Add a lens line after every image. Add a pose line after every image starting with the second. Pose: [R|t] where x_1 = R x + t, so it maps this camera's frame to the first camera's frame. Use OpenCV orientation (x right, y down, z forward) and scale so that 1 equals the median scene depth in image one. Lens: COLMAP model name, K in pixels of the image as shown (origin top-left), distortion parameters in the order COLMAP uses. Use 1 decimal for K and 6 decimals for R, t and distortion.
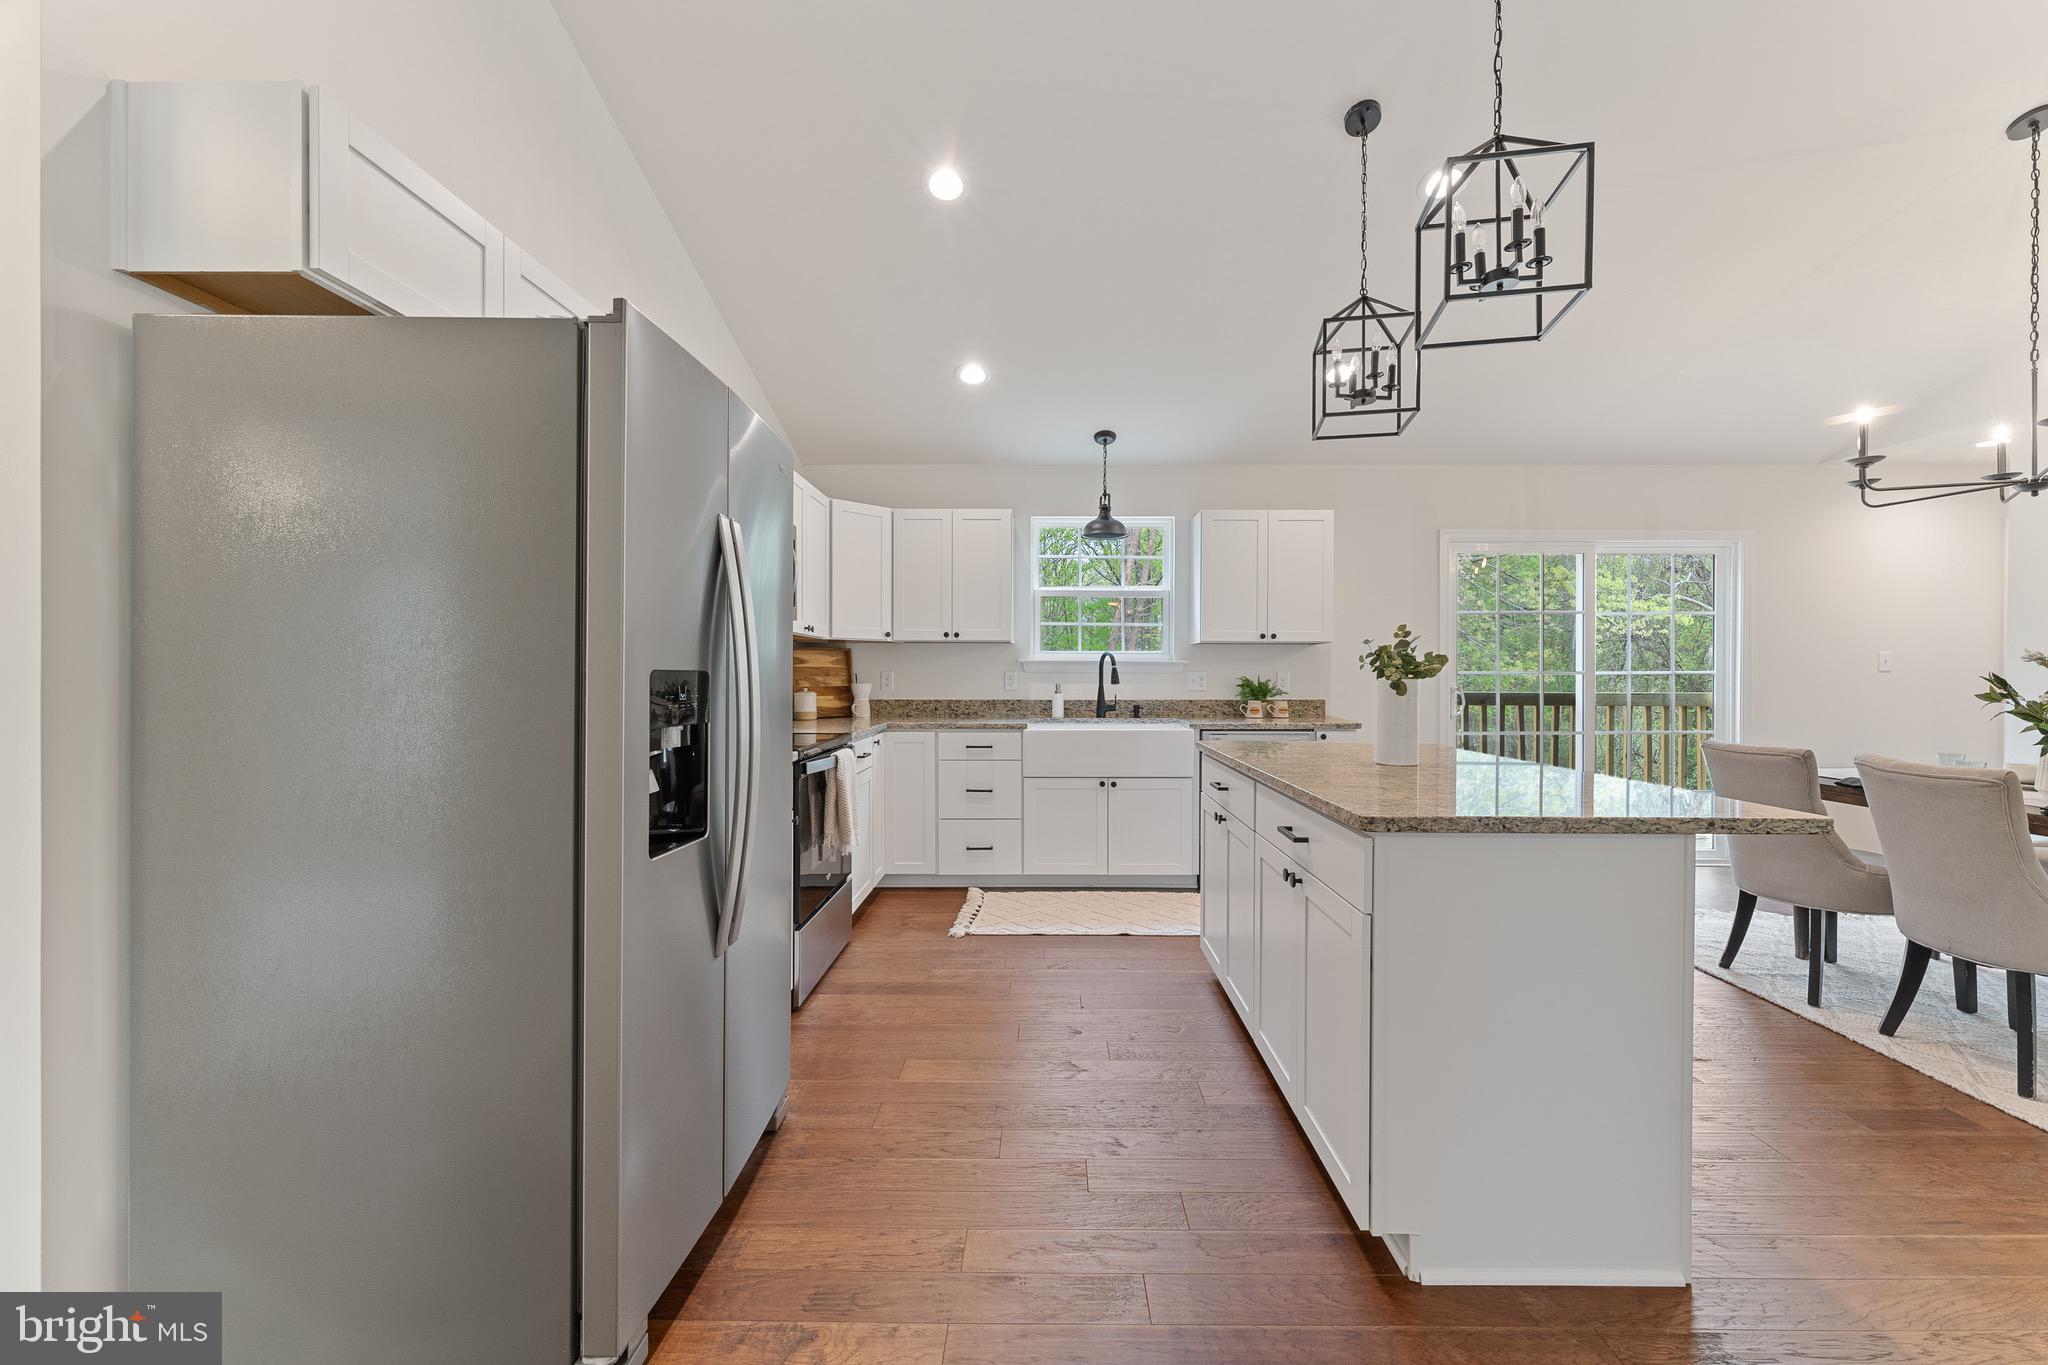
lens RADIAL K [[878.4, 0, 1028.9], [0, 878.4, 684.1], [0, 0, 1]] dist [0.004056, 0.000130]
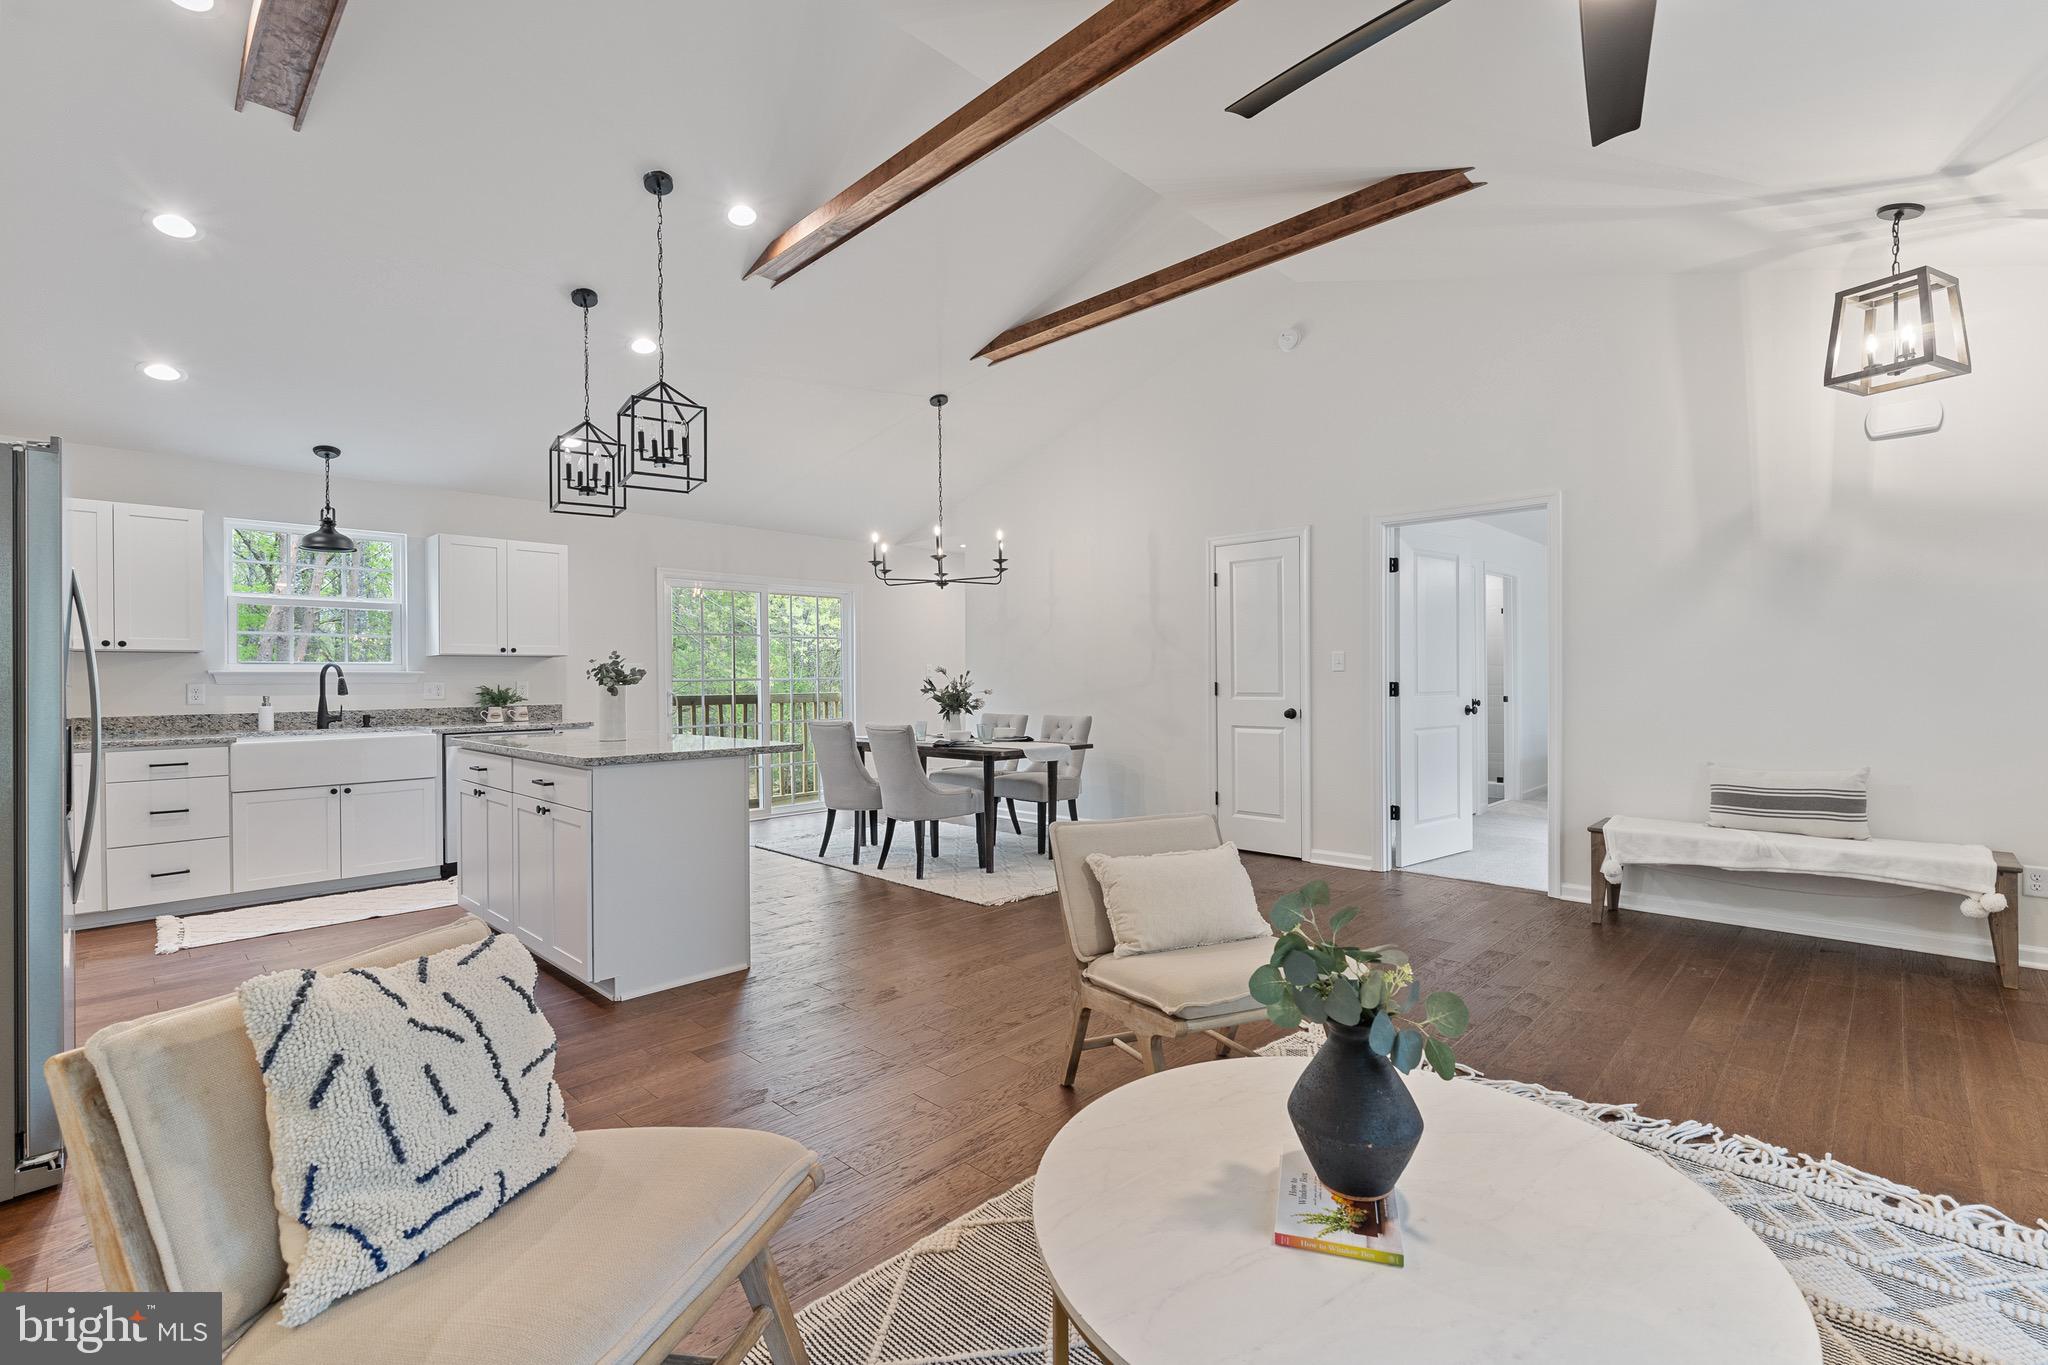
lens RADIAL K [[901.1, 0, 1034.3], [0, 901.1, 674.9], [0, 0, 1]] dist [-0.002313, 0.000511]
pose [[0.689800, -0.005468, 0.723979, -0.103897], [0.018897, 0.999767, -0.010454, 0.002937], [-0.723753, 0.020892, 0.689743, -0.303636]]
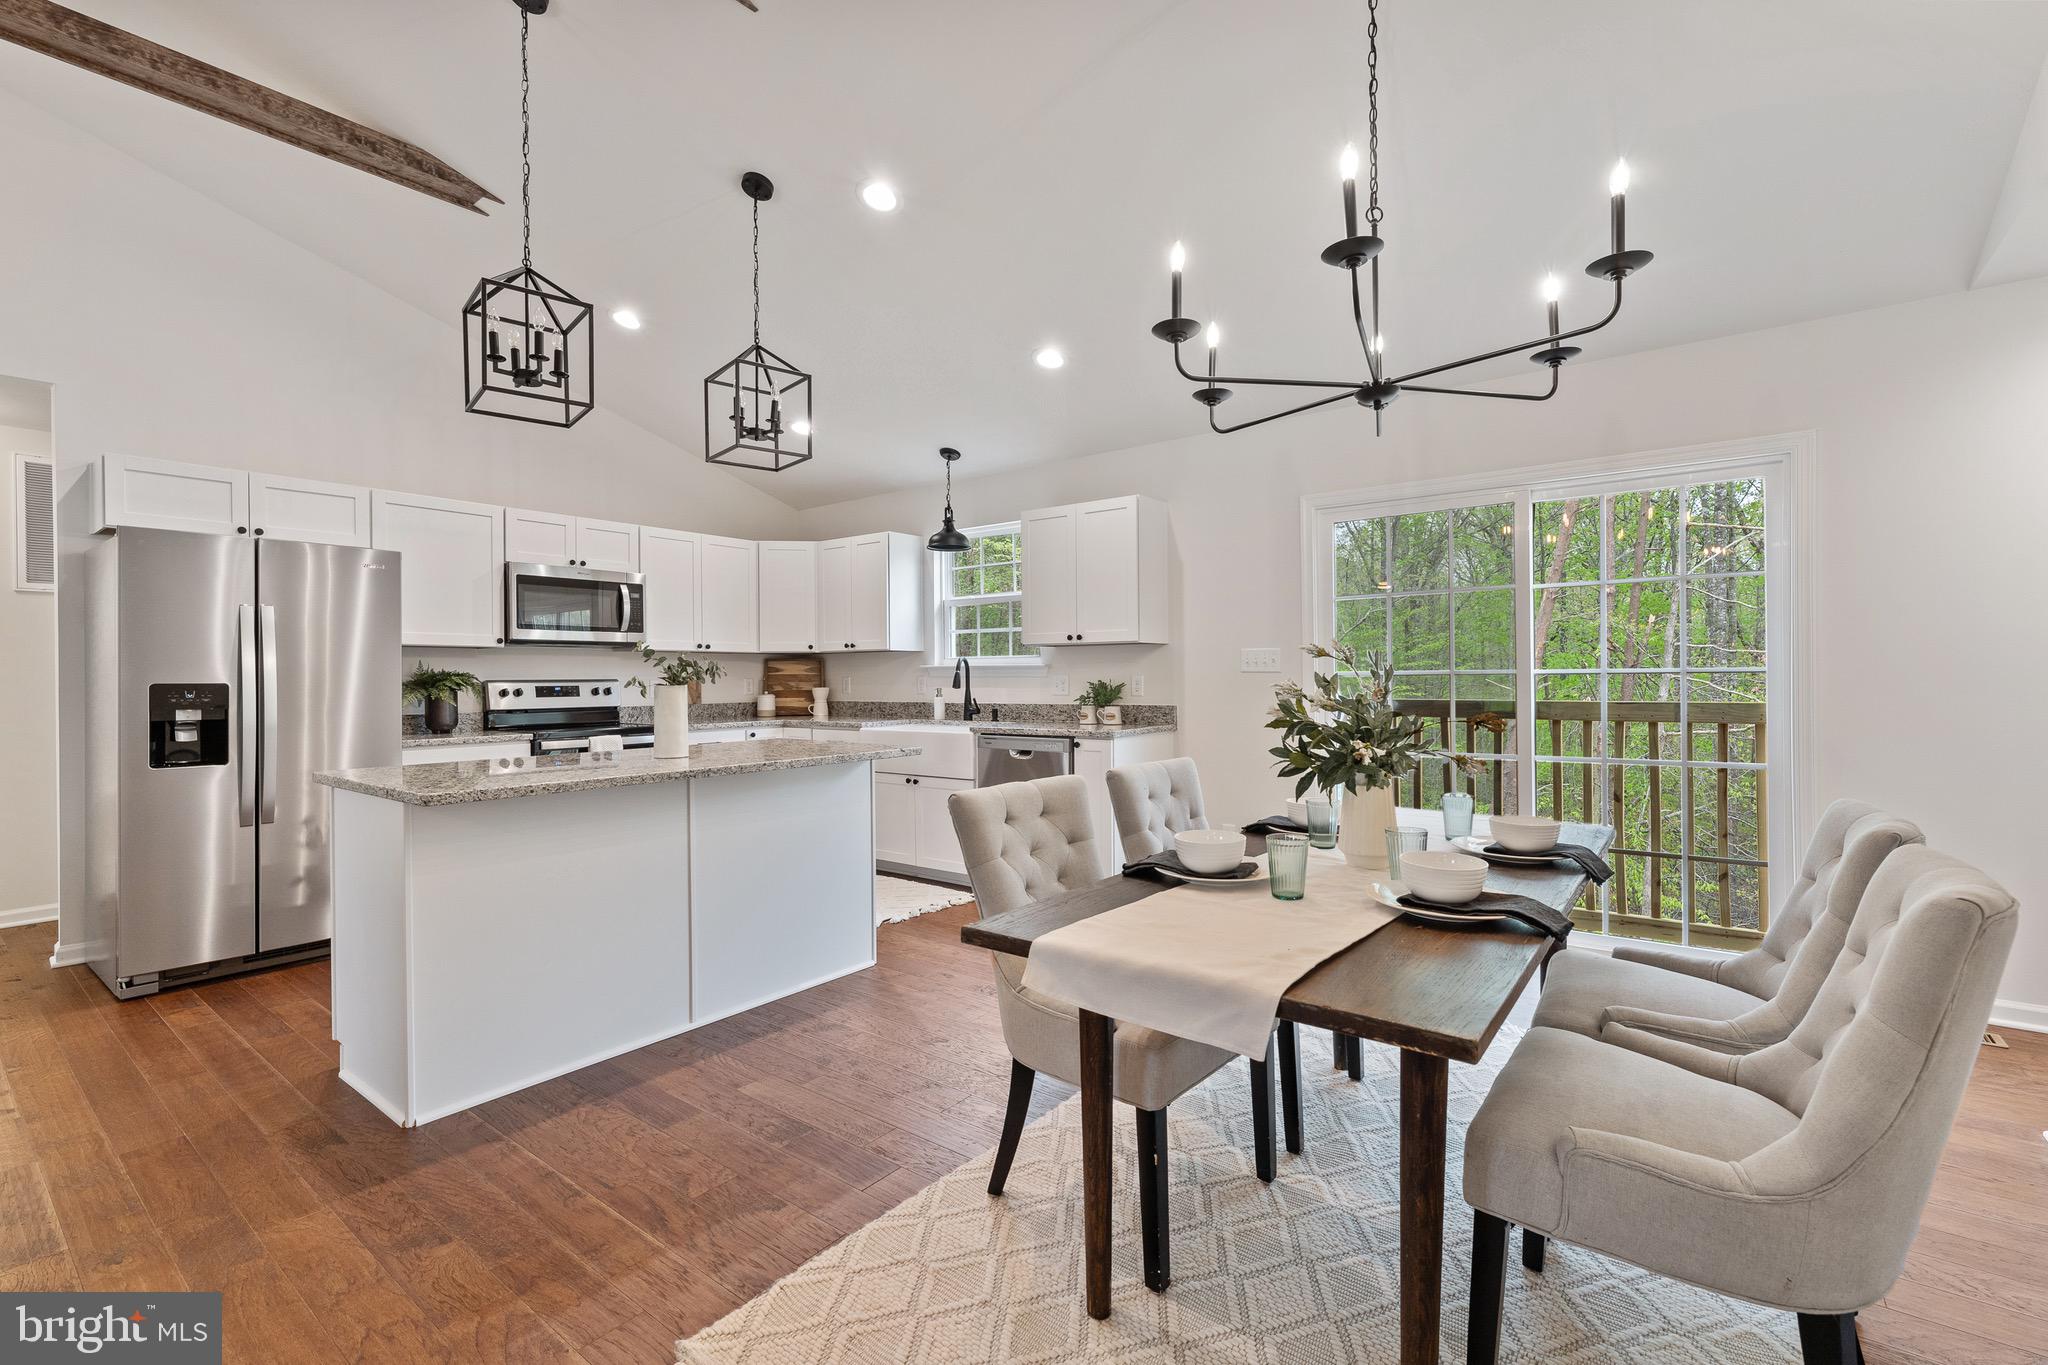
lens RADIAL K [[901.1, 0, 1052.4], [0, 901.1, 680.8], [0, 0, 1]] dist [-0.002313, 0.000511]
pose [[0.793384, -0.003226, -0.608713, 0.841276], [0.000534, 0.999989, -0.004604, -0.003946], [0.608721, 0.003328, 0.793377, 0.218831]]
